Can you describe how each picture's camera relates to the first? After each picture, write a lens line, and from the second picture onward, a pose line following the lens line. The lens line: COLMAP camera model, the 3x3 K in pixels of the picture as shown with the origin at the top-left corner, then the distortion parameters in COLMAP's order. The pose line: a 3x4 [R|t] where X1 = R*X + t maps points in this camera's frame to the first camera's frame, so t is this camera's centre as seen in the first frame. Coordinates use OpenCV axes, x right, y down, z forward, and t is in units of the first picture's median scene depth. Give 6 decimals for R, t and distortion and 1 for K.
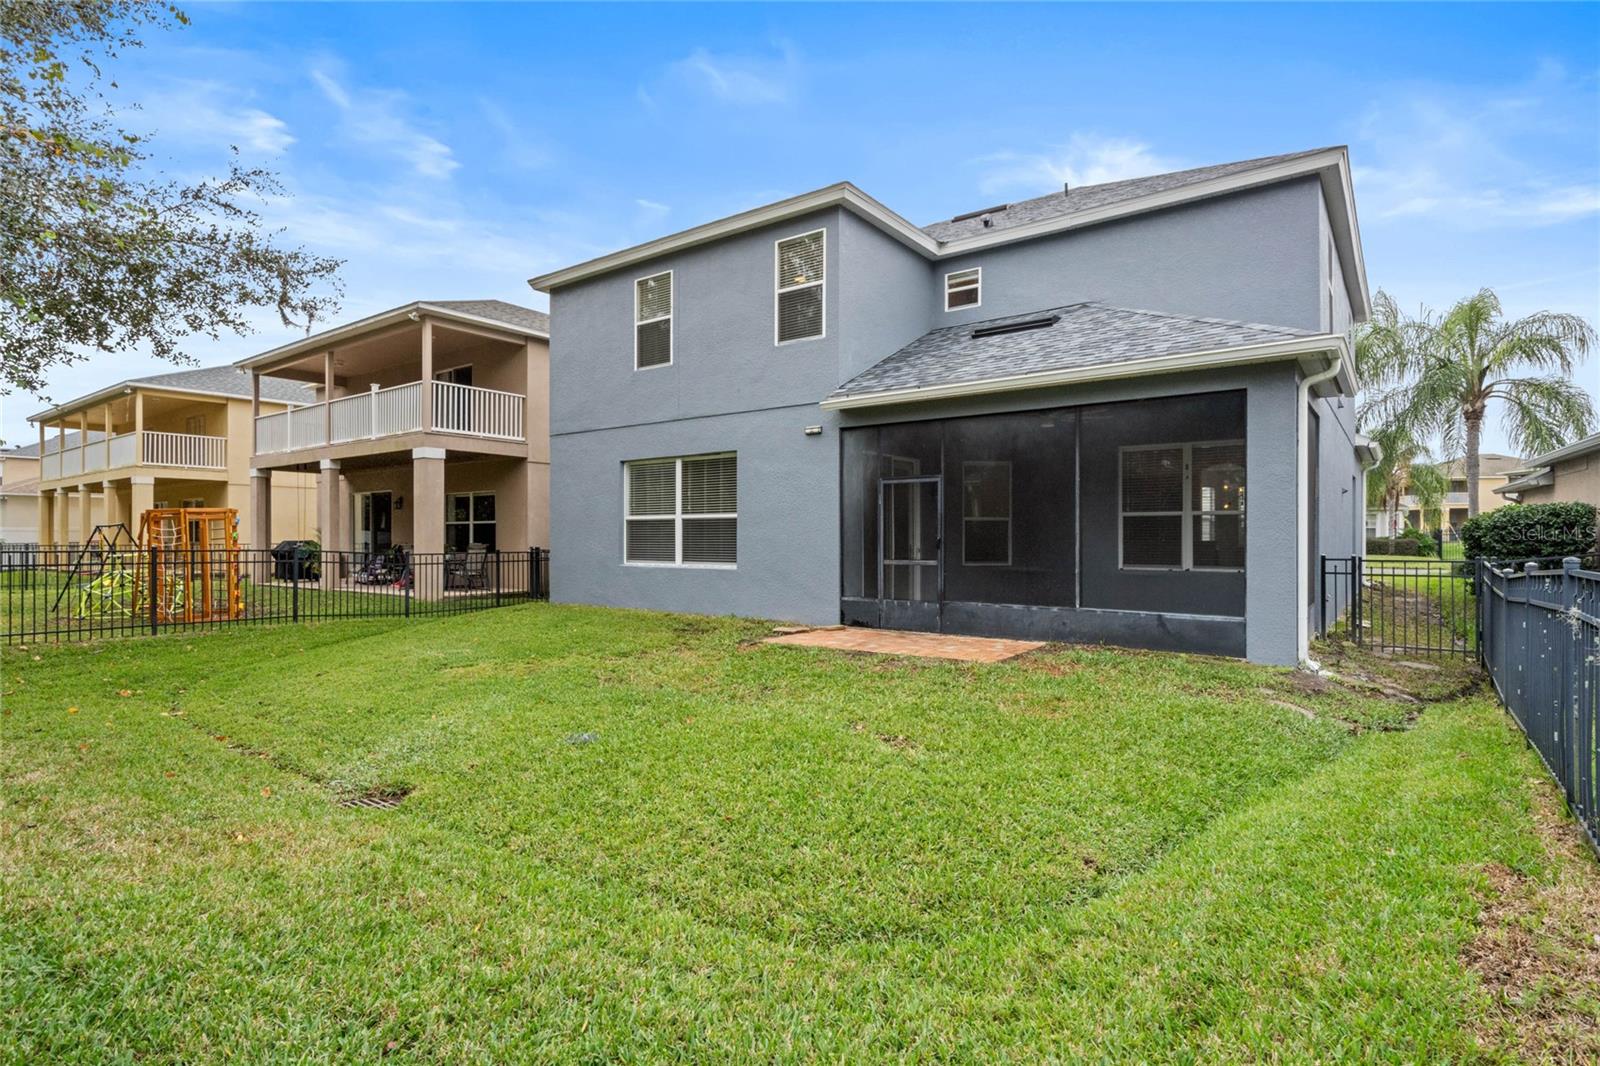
lens RADIAL K [[809.3, 0, 803.9], [0, 809.3, 539.4], [0, 0, 1]] dist [-0.002133, -0.000086]
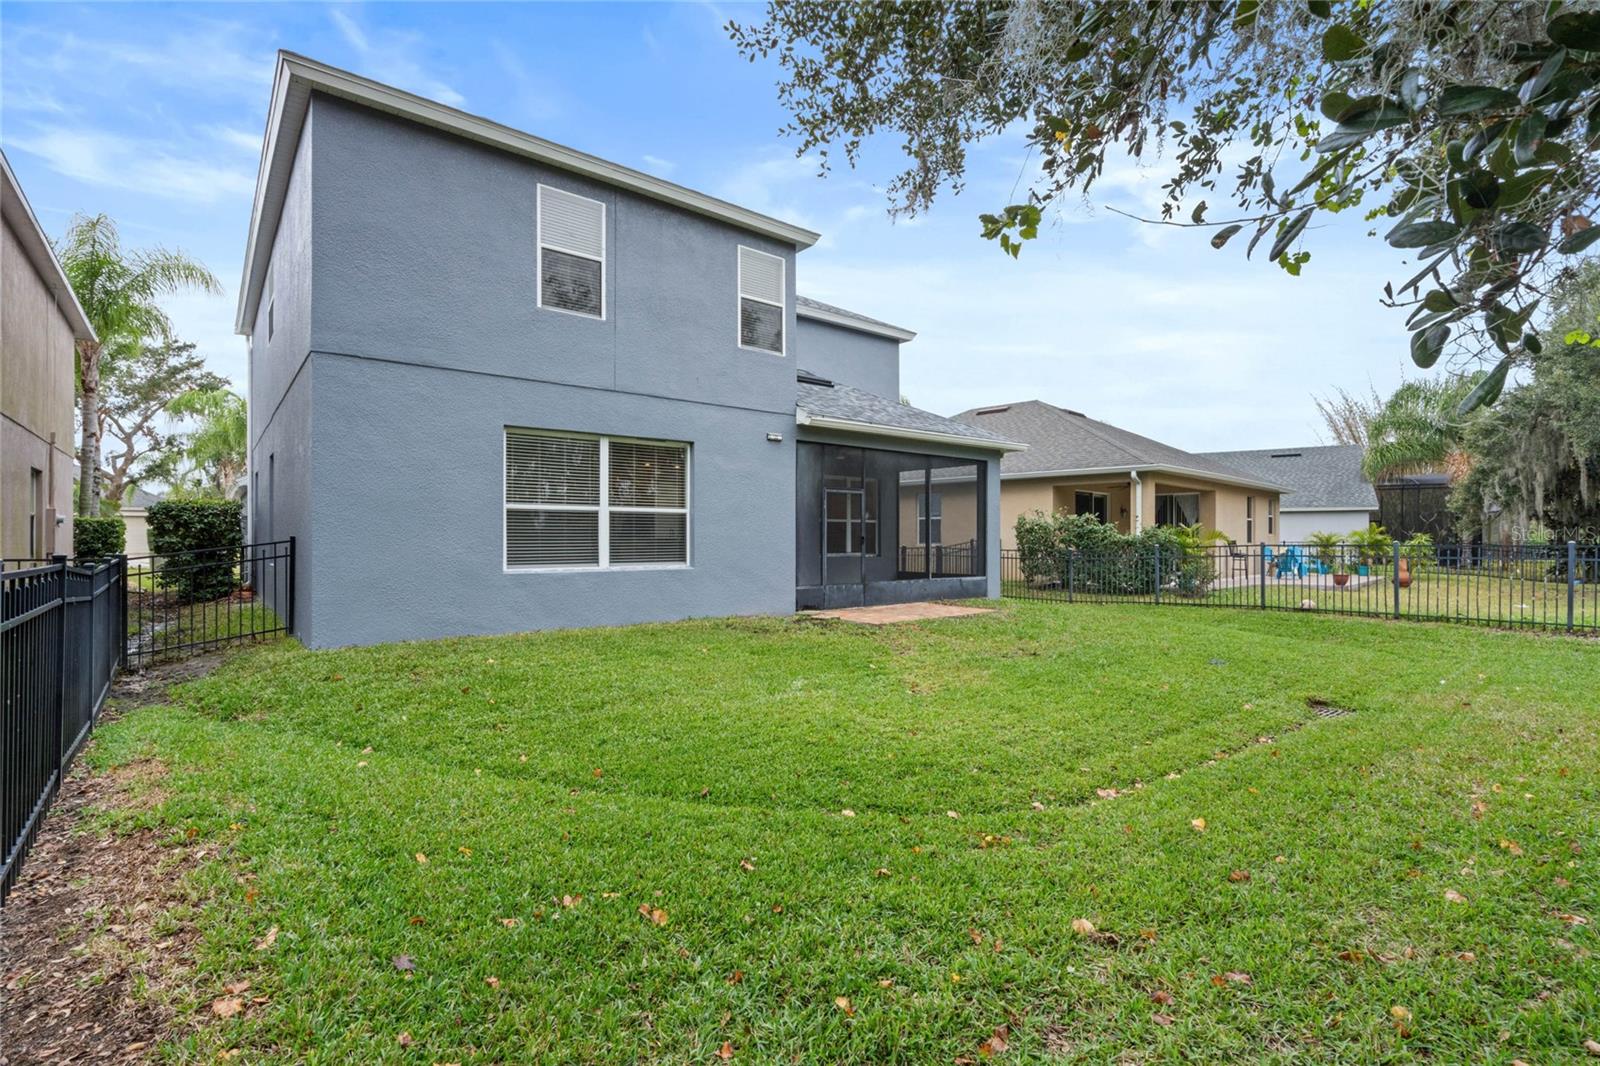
lens RADIAL K [[740.1, 0, 804.2], [0, 740.1, 529.2], [0, 0, 1]] dist [0.002575, 0.000145]
pose [[0.242361, 0.011680, 0.970116, -0.872496], [0.000296, 0.999927, -0.012113, 0.001873], [-0.970186, 0.003223, 0.242340, 0.656939]]
